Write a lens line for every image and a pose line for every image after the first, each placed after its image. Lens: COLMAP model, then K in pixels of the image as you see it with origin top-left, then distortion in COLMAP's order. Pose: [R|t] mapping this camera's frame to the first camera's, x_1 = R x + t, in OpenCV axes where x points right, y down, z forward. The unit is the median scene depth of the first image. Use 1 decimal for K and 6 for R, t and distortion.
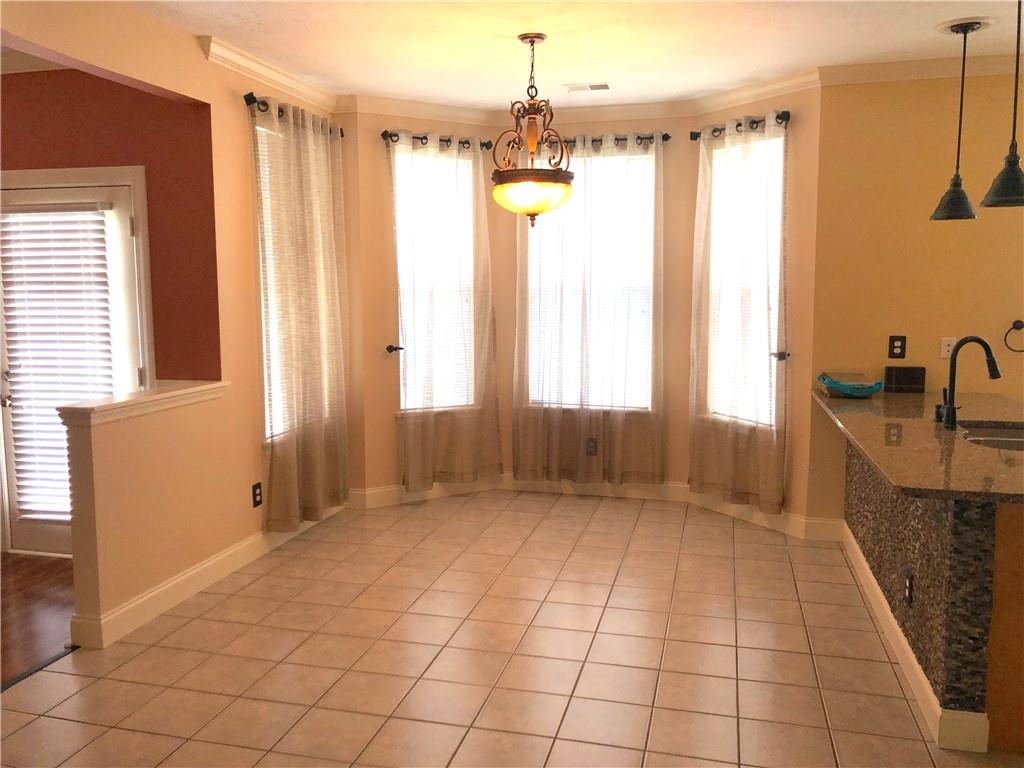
lens RADIAL K [[831.9, 0, 512.0], [0, 831.9, 384.0], [0, 0, 1]] dist [0.024995, 0.000140]
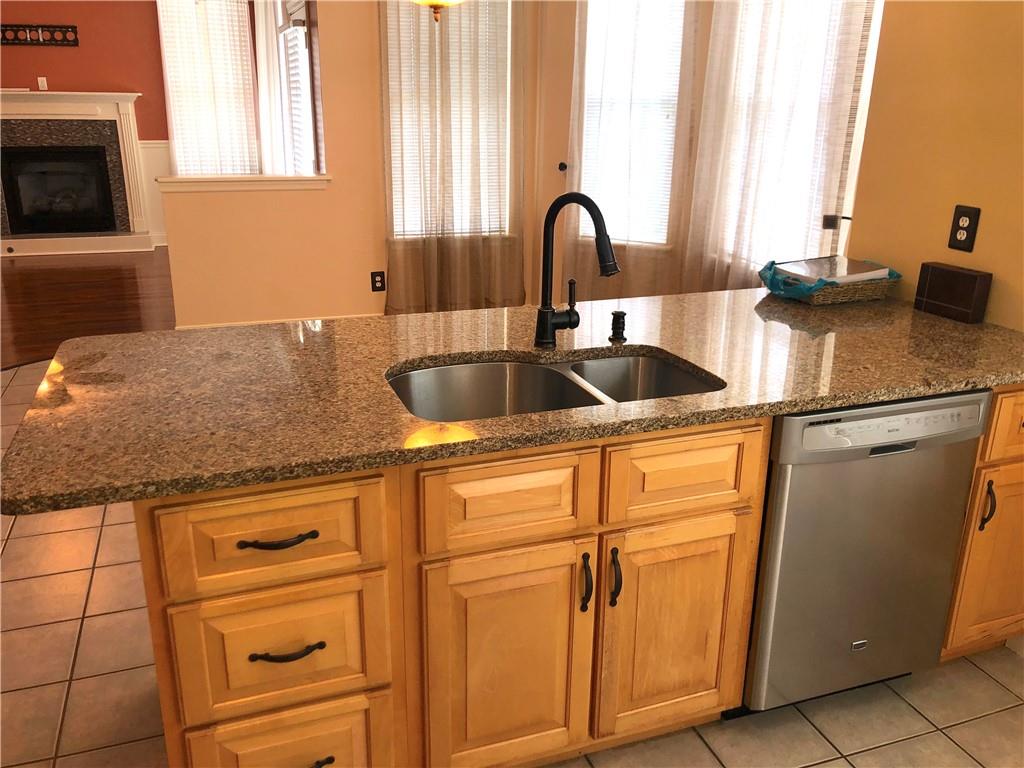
lens RADIAL K [[831.9, 0, 512.0], [0, 831.9, 384.0], [0, 0, 1]] dist [0.024995, 0.000140]
pose [[0.567710, 0.280483, -0.773973, 0.730508], [-0.117552, 0.958154, 0.261004, -0.054548], [0.814793, -0.057193, 0.576924, 0.469003]]
